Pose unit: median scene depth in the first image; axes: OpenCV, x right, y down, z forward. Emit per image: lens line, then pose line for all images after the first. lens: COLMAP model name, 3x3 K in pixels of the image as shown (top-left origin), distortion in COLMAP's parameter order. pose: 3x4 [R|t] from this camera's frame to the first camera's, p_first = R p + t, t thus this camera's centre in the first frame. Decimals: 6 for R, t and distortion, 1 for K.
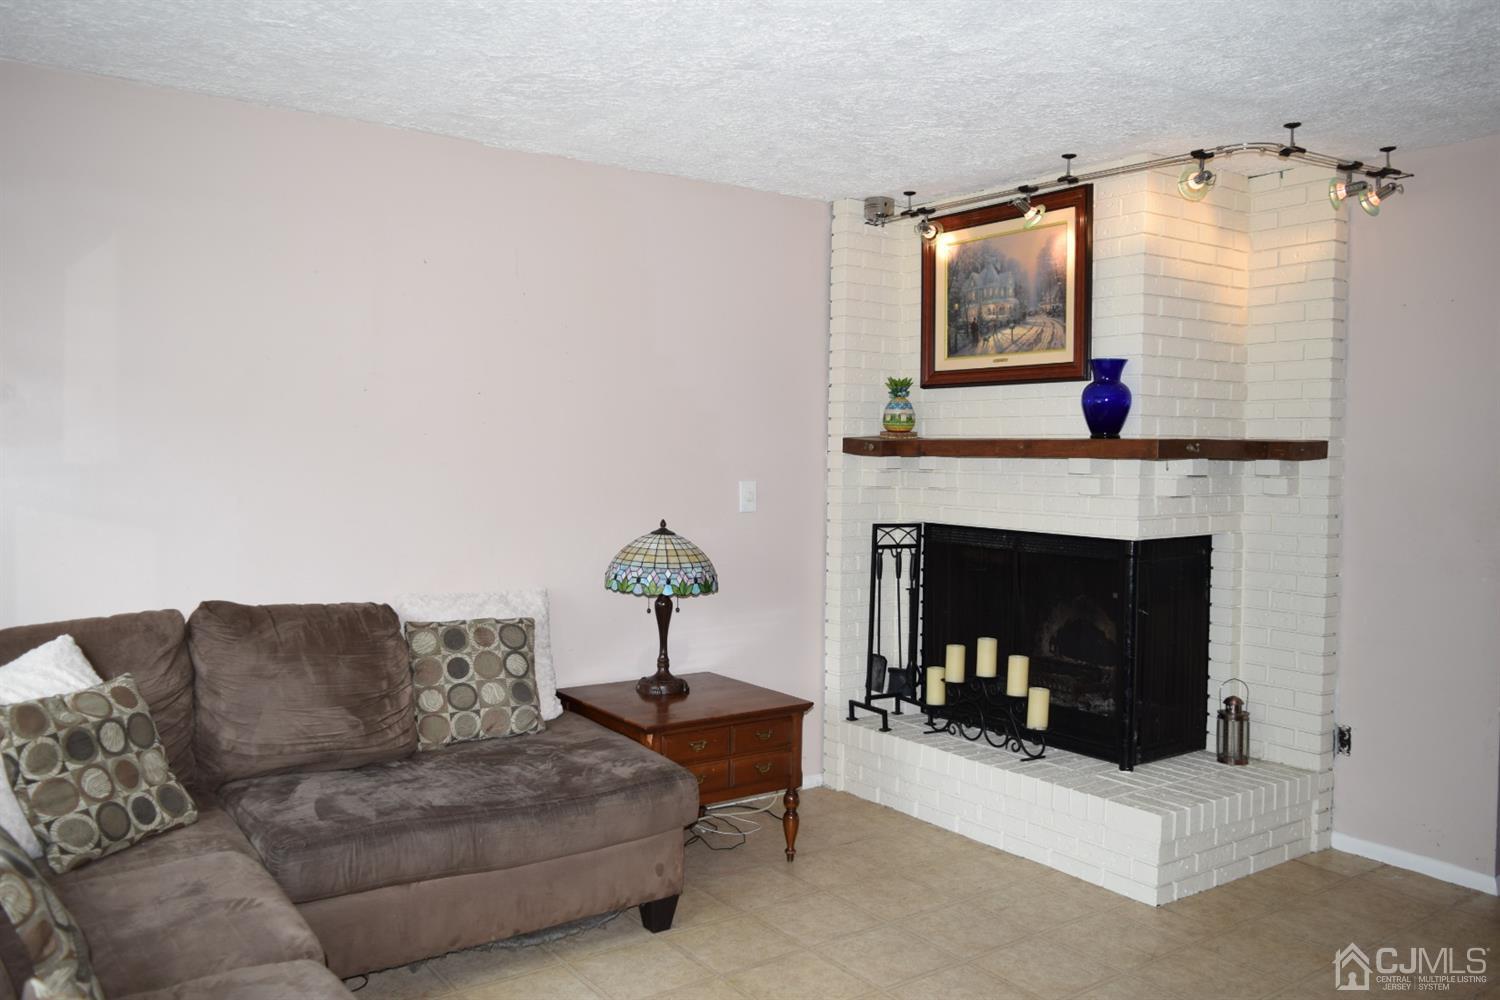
lens RADIAL K [[1127.9, 0, 750.0], [0, 1127.9, 500.0], [0, 0, 1]] dist [-0.022153, 0.007848]
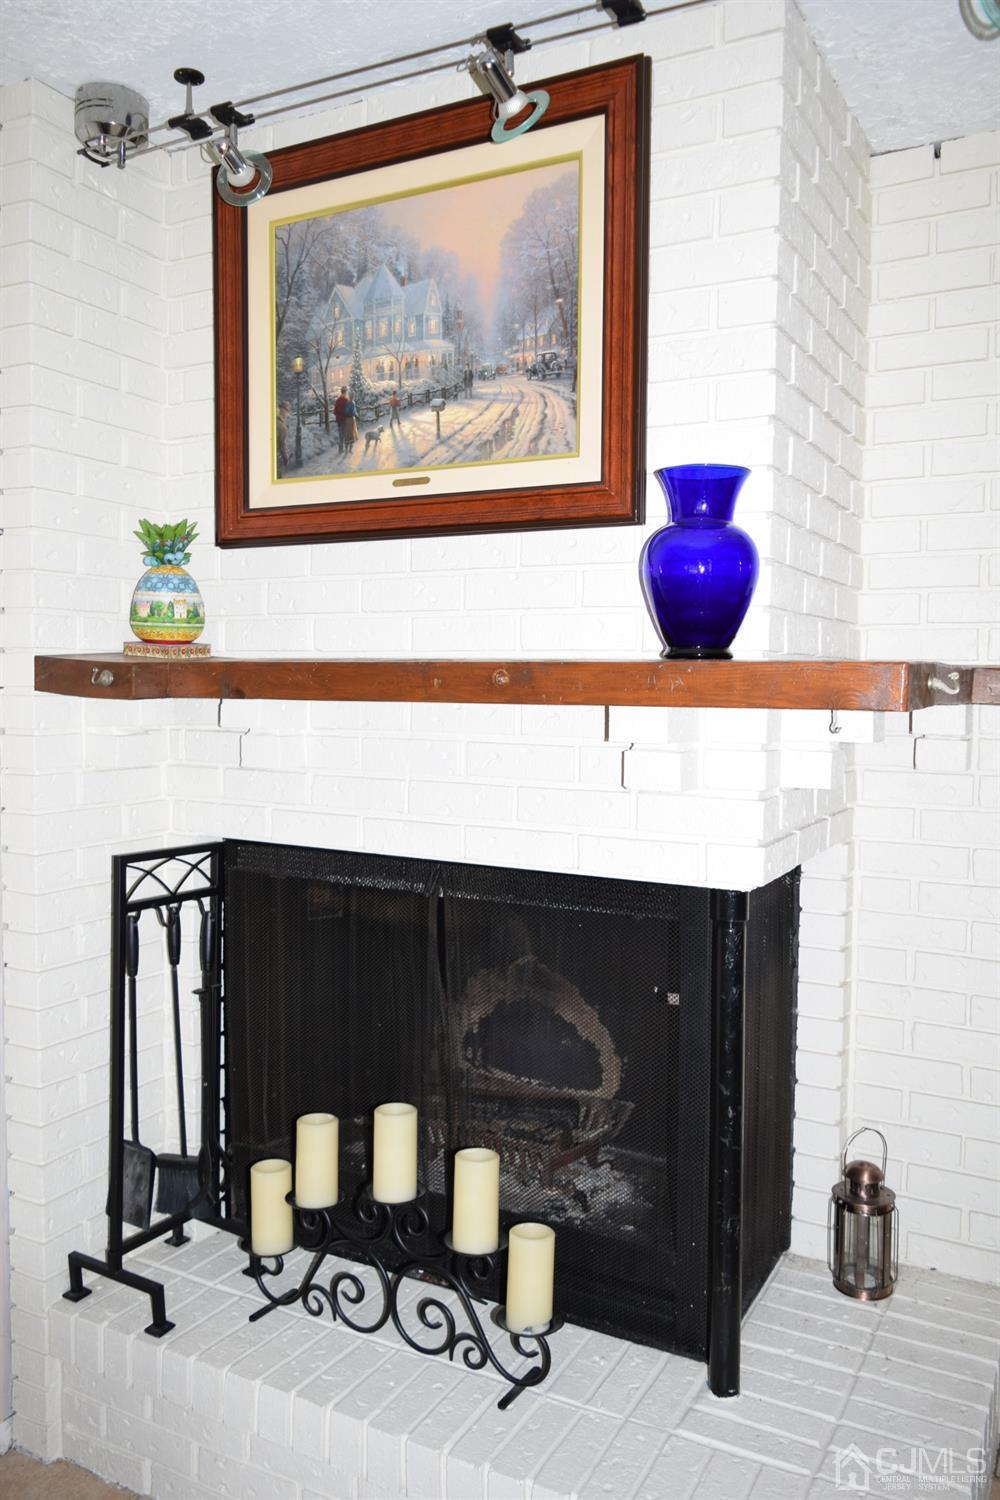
lens RADIAL K [[1127.9, 0, 500.0], [0, 1127.9, 750.0], [0, 0, 1]] dist [-0.022153, 0.007848]
pose [[0.893110, -0.028719, 0.448920, 0.050184], [0.018522, 0.999461, 0.027089, -0.028989], [-0.449456, -0.015878, 0.893161, 0.565253]]
